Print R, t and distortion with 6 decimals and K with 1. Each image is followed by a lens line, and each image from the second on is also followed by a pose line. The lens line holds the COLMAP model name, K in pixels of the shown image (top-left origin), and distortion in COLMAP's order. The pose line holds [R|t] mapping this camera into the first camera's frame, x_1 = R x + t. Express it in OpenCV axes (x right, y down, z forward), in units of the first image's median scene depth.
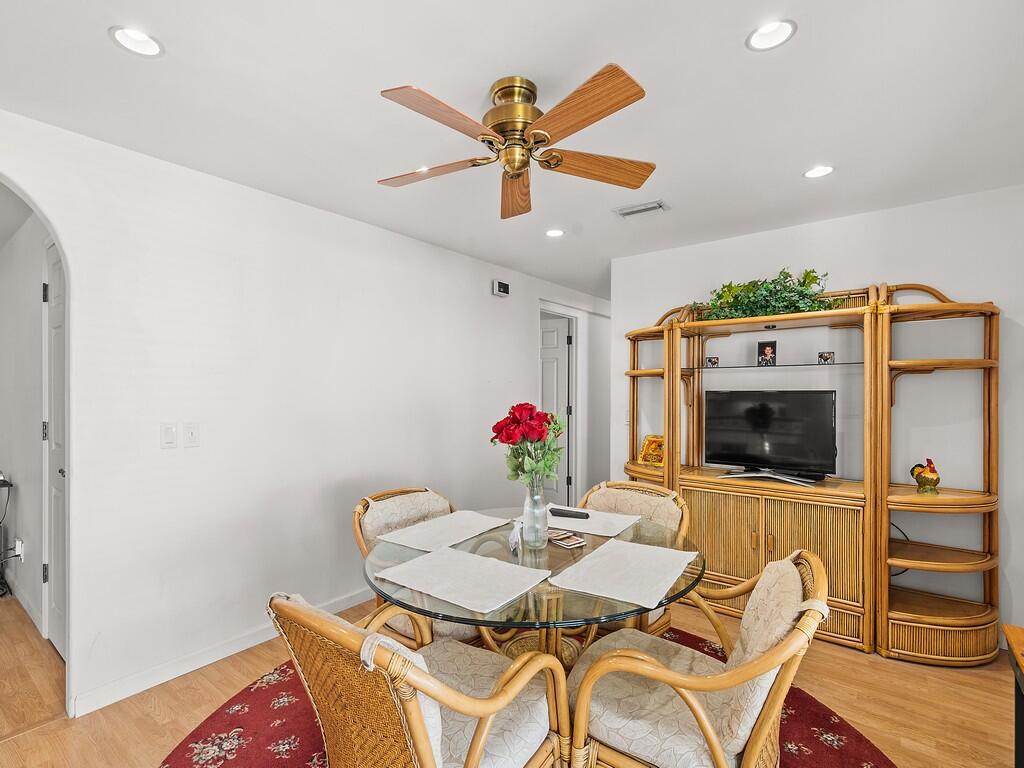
lens RADIAL K [[481.4, 0, 504.4], [0, 481.4, 387.2], [0, 0, 1]] dist [-0.012981, 0.000009]
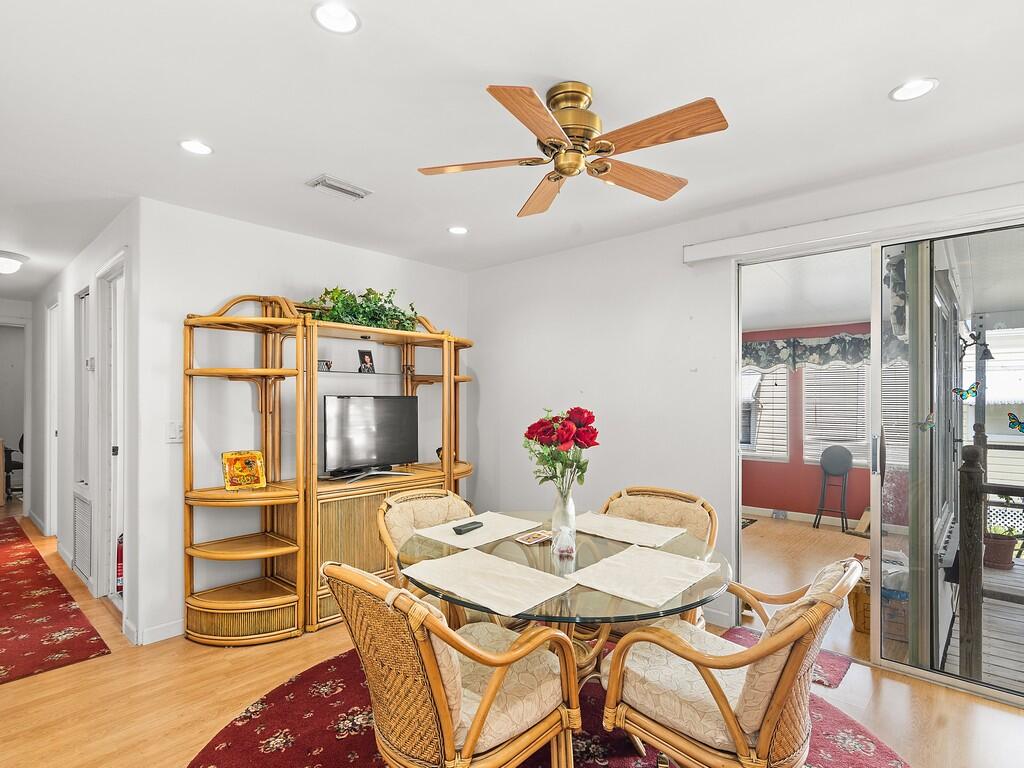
lens RADIAL K [[544.5, 0, 512.8], [0, 544.5, 401.9], [0, 0, 1]] dist [0.058177, -0.000036]
pose [[0.116948, -0.004099, 0.993130, -0.633674], [-0.008863, 0.999947, 0.005171, 0.011047], [-0.993099, -0.009406, 0.116905, 0.523890]]
